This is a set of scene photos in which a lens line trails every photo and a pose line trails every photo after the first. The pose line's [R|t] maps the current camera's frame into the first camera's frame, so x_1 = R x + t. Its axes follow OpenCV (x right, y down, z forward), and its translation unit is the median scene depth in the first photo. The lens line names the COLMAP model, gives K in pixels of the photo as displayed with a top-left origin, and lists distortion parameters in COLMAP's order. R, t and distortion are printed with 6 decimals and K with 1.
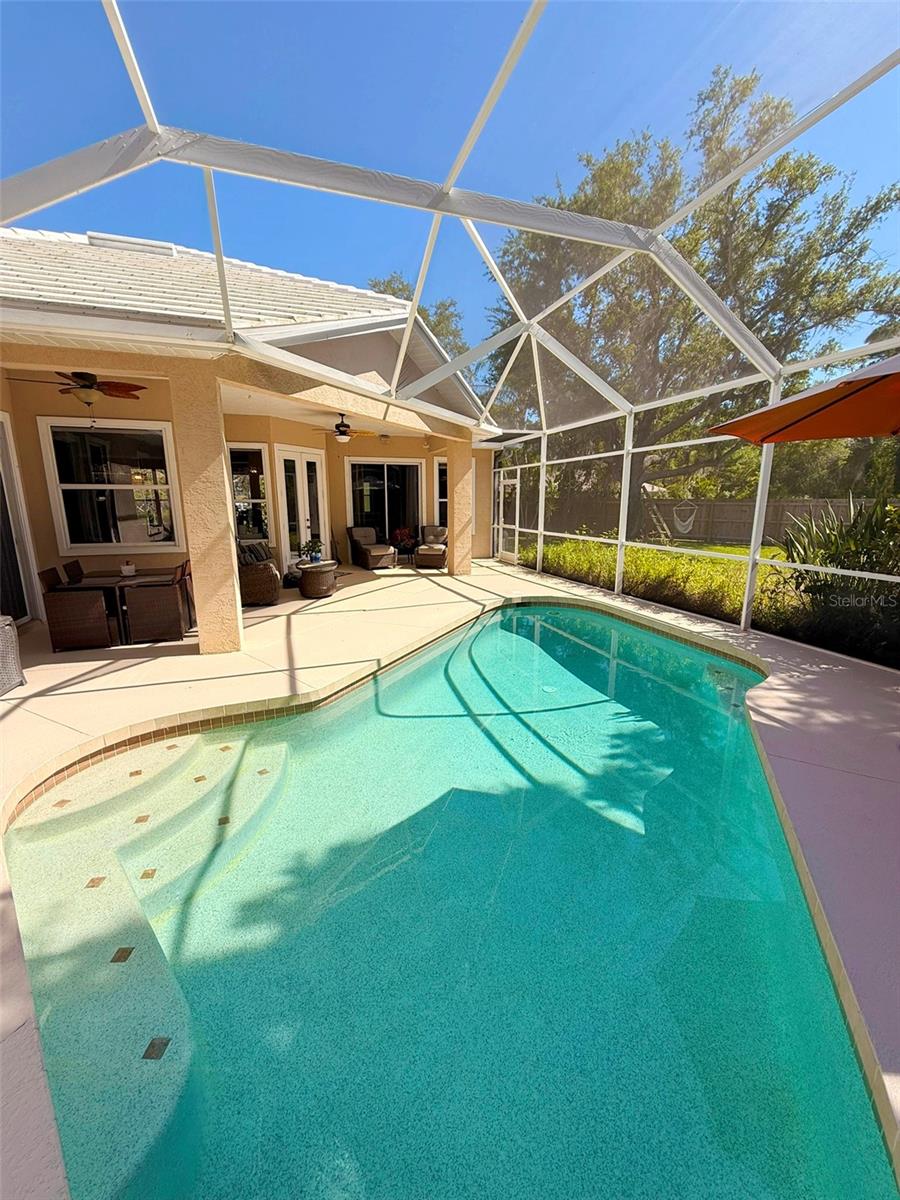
lens RADIAL K [[478.5, 0, 447.6], [0, 478.5, 602.8], [0, 0, 1]] dist [-0.000850, 0.000136]
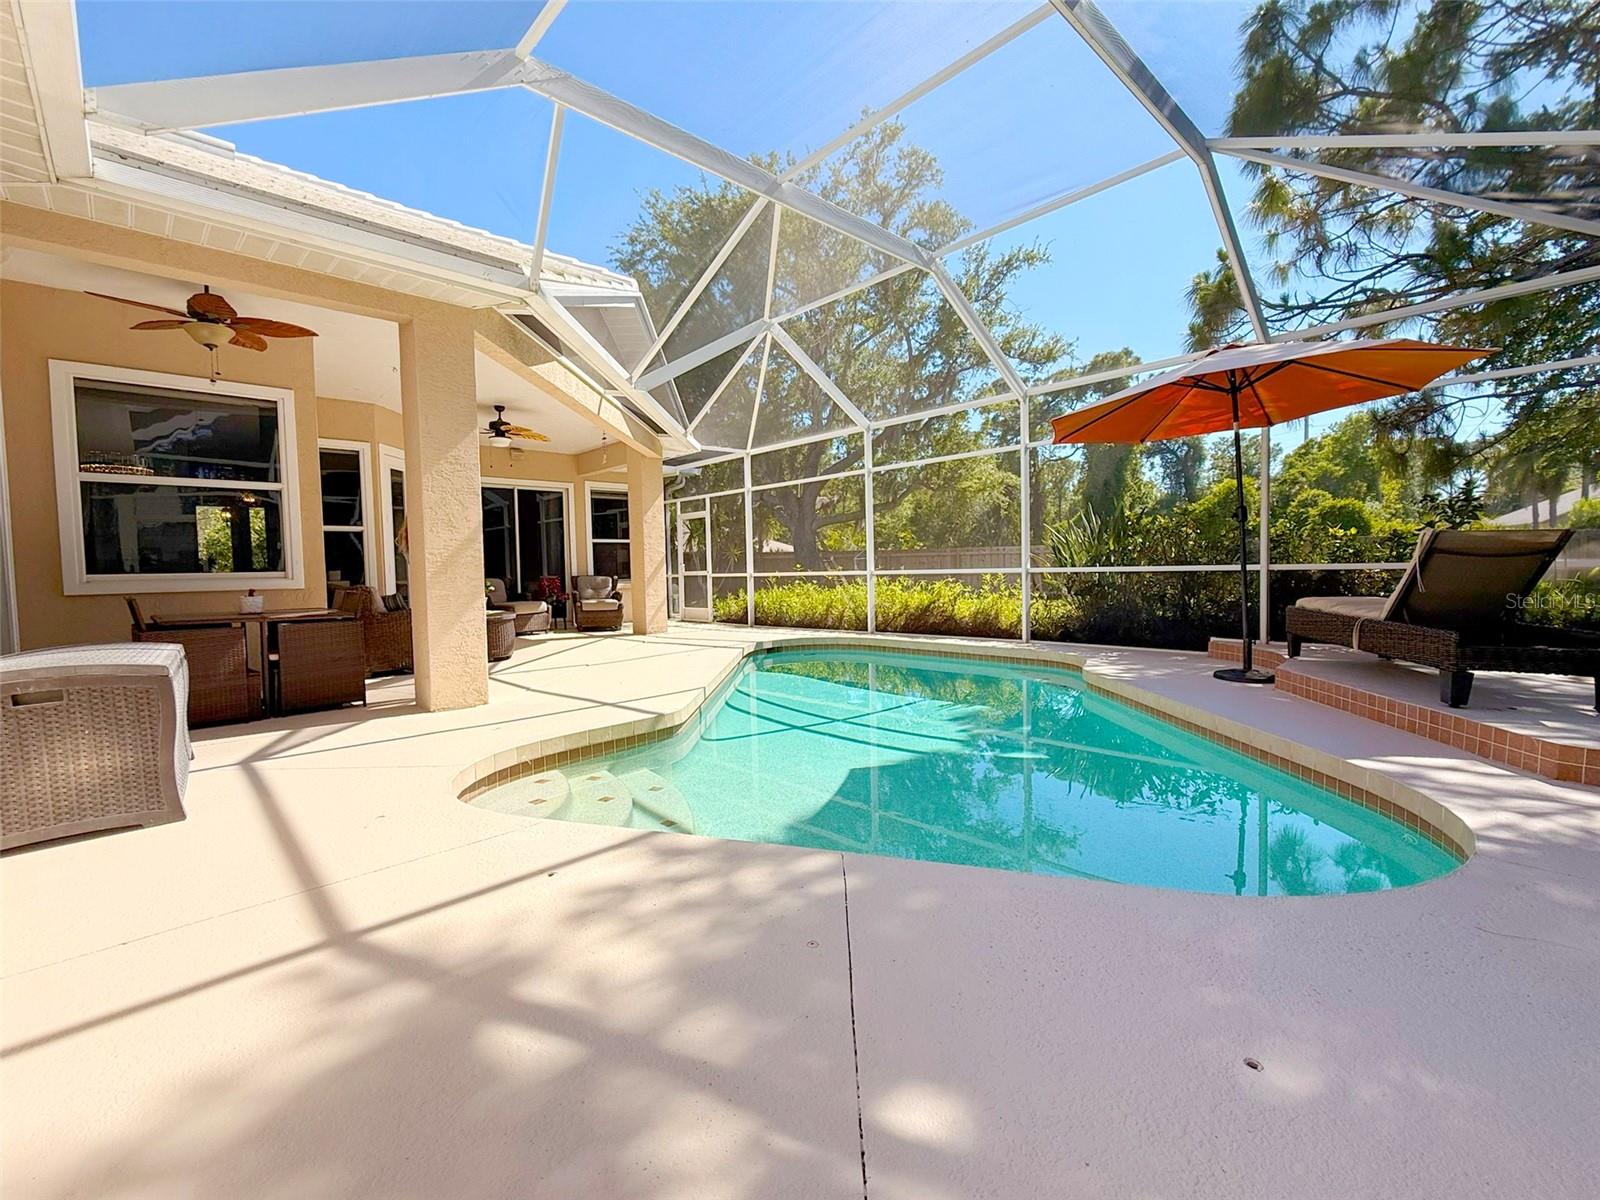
lens RADIAL K [[705.1, 0, 800.6], [0, 705.1, 599.8], [0, 0, 1]] dist [0.001536, 0.000152]
pose [[0.907436, -0.037031, 0.418556, -0.217204], [0.108965, 0.982771, -0.149289, 0.075587], [-0.405817, 0.181078, 0.895837, -0.060126]]
